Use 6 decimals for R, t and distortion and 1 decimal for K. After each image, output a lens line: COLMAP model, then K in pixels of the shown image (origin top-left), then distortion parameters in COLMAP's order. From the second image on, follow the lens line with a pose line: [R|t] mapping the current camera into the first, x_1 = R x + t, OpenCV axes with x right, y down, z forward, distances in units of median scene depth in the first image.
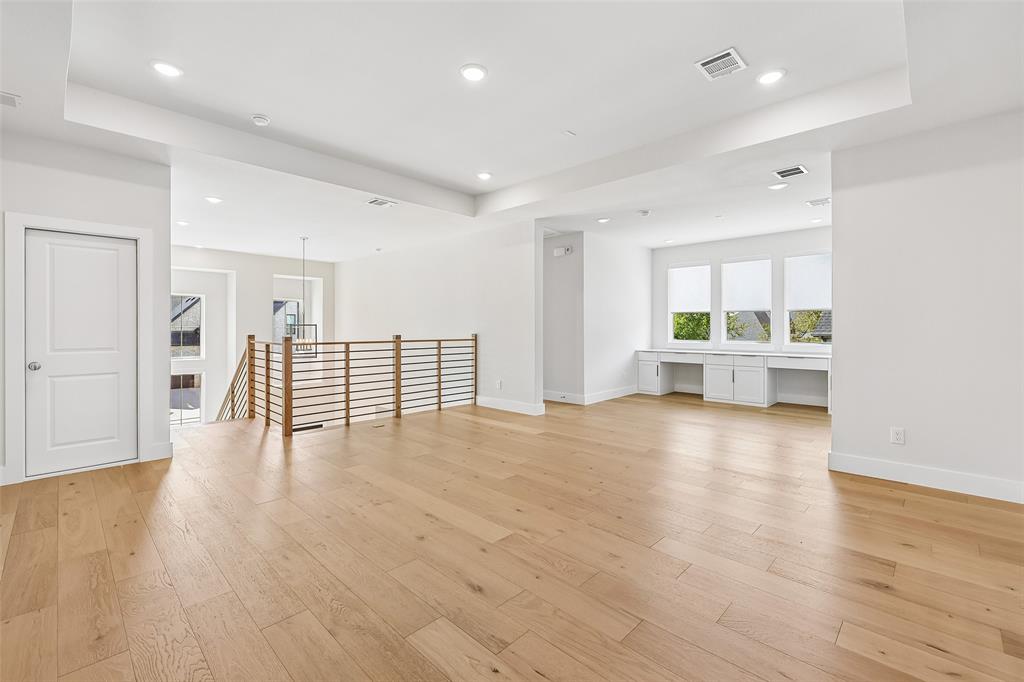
lens RADIAL K [[439.8, 0, 512.4], [0, 439.8, 332.0], [0, 0, 1]] dist [-0.001427, 0.000889]
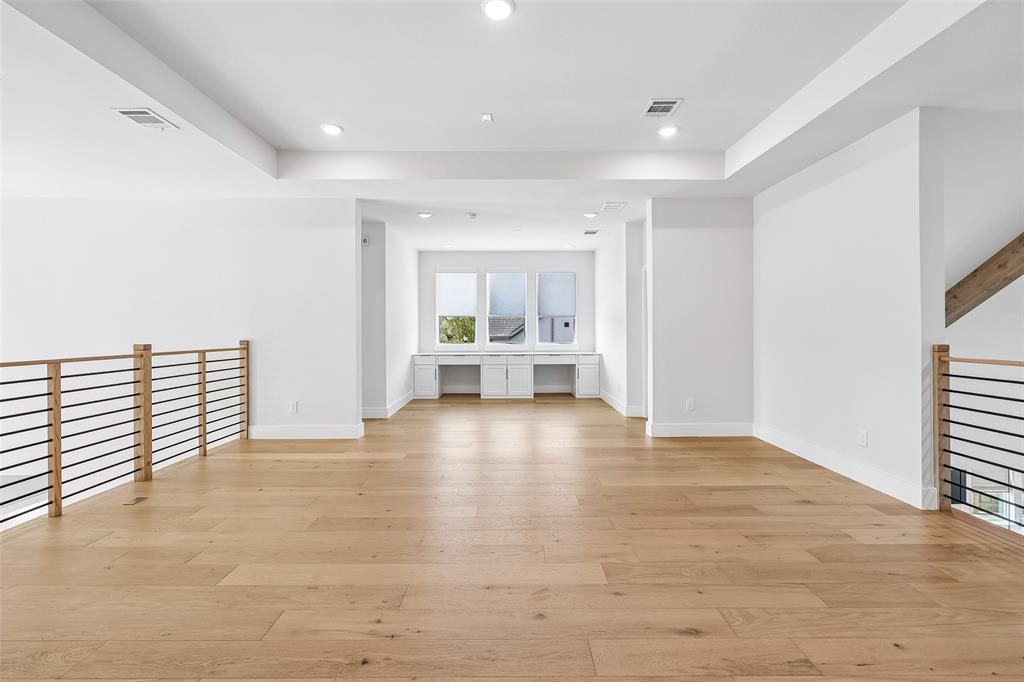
lens RADIAL K [[439.8, 0, 511.6], [0, 439.8, 338.4], [0, 0, 1]] dist [-0.001427, 0.000889]
pose [[0.716403, -0.014006, 0.697546, -0.283115], [0.009170, 0.999901, 0.010659, -0.002844], [-0.697626, -0.001240, 0.716461, 0.189904]]
